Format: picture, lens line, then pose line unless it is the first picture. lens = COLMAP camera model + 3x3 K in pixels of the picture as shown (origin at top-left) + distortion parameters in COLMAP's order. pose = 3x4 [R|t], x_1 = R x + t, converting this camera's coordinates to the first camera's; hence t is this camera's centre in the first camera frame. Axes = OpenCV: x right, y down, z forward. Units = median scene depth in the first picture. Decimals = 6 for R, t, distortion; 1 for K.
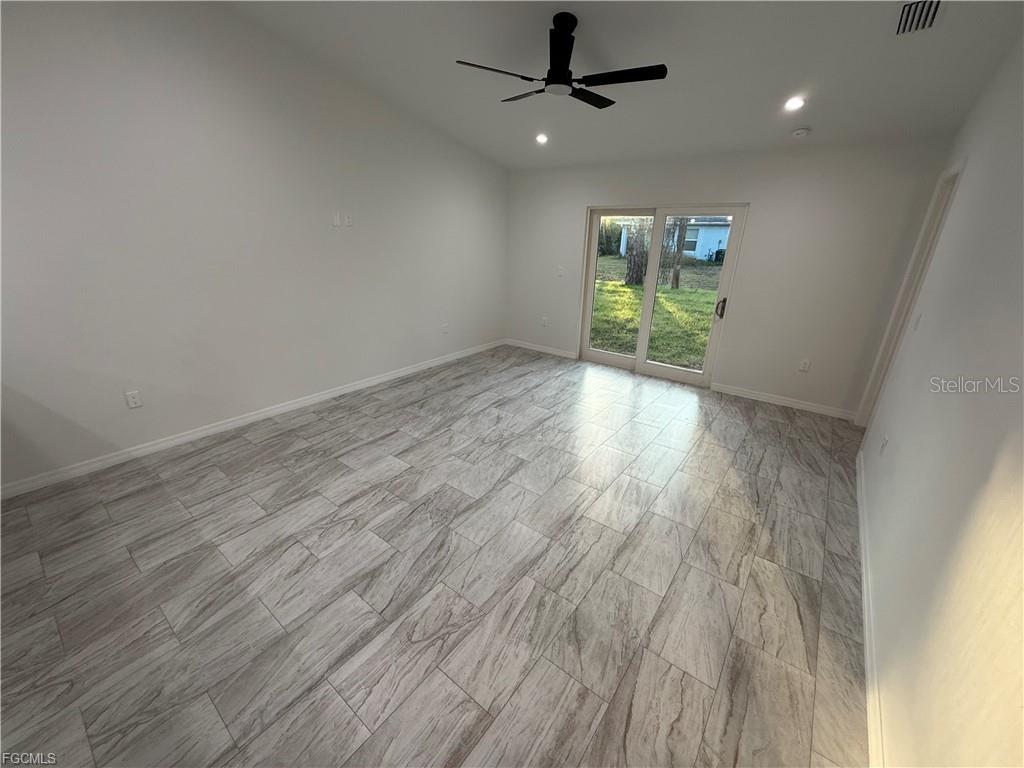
lens RADIAL K [[408.2, 0, 512.0], [0, 408.2, 384.0], [0, 0, 1]] dist [-0.000105, 0.000471]
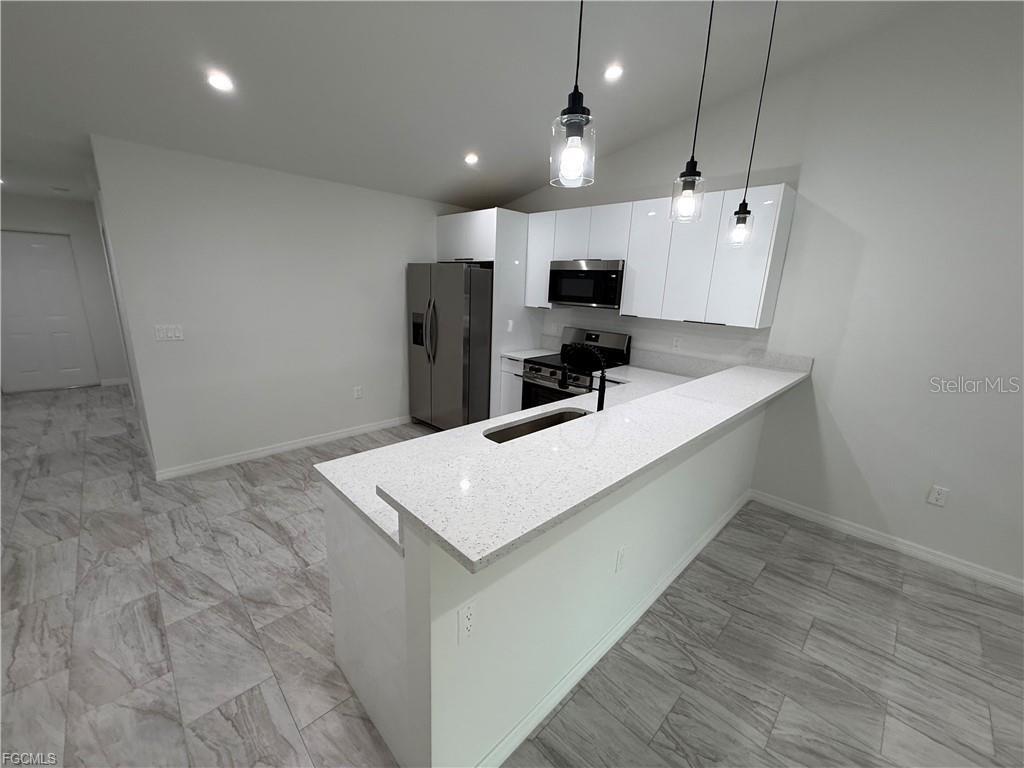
lens RADIAL K [[408.2, 0, 512.0], [0, 408.2, 384.0], [0, 0, 1]] dist [-0.000105, 0.000471]
pose [[-0.135261, 0.216951, -0.966766, -0.034879], [-0.382191, 0.888796, 0.252927, -0.048616], [0.914130, 0.403701, -0.037303, 0.133269]]
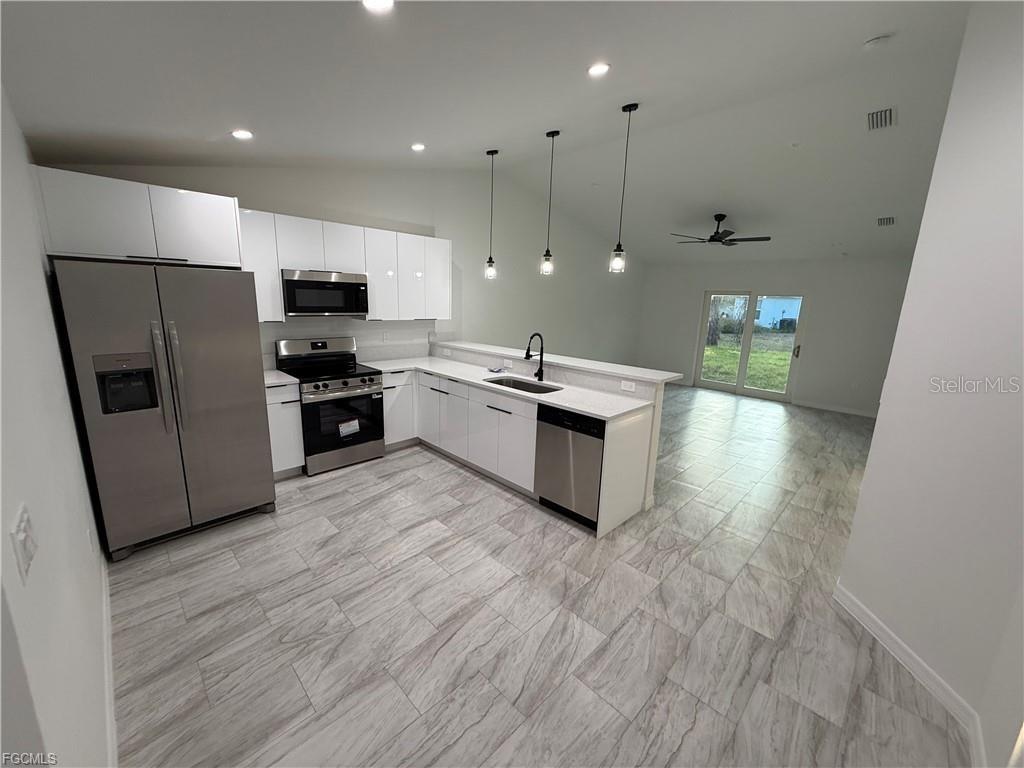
lens RADIAL K [[408.2, 0, 512.0], [0, 408.2, 384.0], [0, 0, 1]] dist [-0.000105, 0.000471]
pose [[0.991975, 0.038469, -0.120442, -0.632560], [-0.056167, 0.987512, -0.147188, 0.378343], [0.113275, 0.152772, 0.981748, -1.080747]]
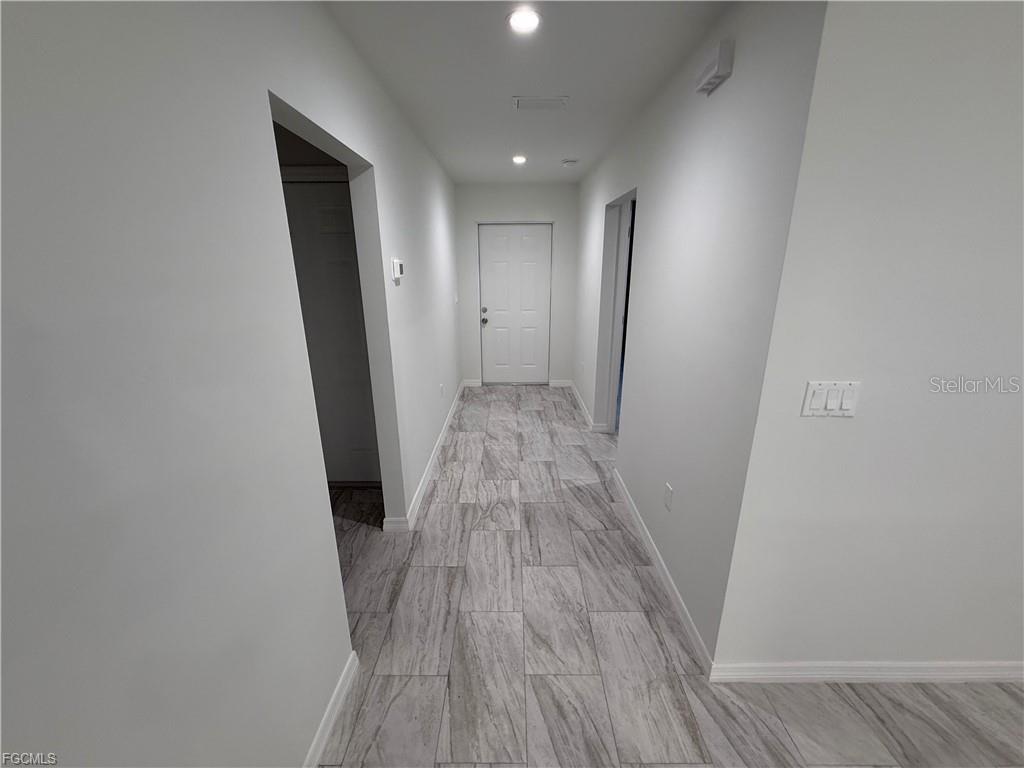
lens RADIAL K [[408.2, 0, 512.0], [0, 408.2, 384.0], [0, 0, 1]] dist [-0.000105, 0.000471]
pose [[-0.792463, 0.161333, -0.588195, -0.468305], [-0.221003, 0.822891, 0.523458, 0.292199], [0.568472, 0.544814, -0.616456, -0.745796]]
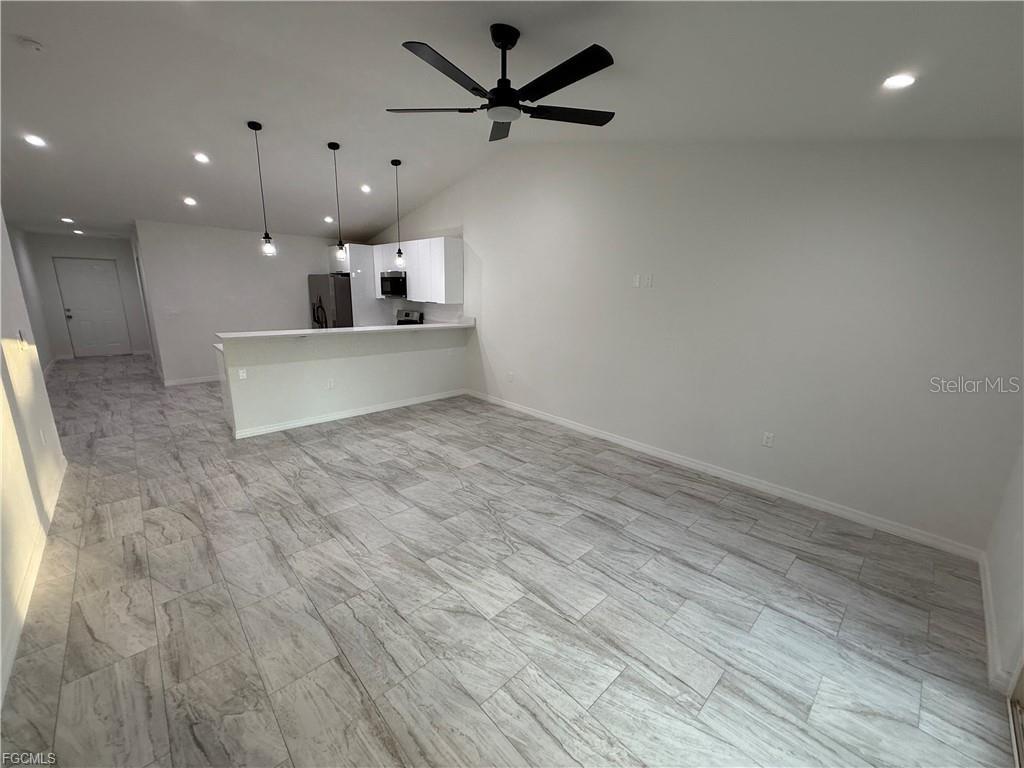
lens RADIAL K [[408.2, 0, 512.0], [0, 408.2, 384.0], [0, 0, 1]] dist [-0.000105, 0.000471]
pose [[-0.157548, 0.204221, -0.966164, 0.953571], [-0.368317, 0.895632, 0.249372, -0.430842], [0.916254, 0.395143, -0.065887, 1.218812]]
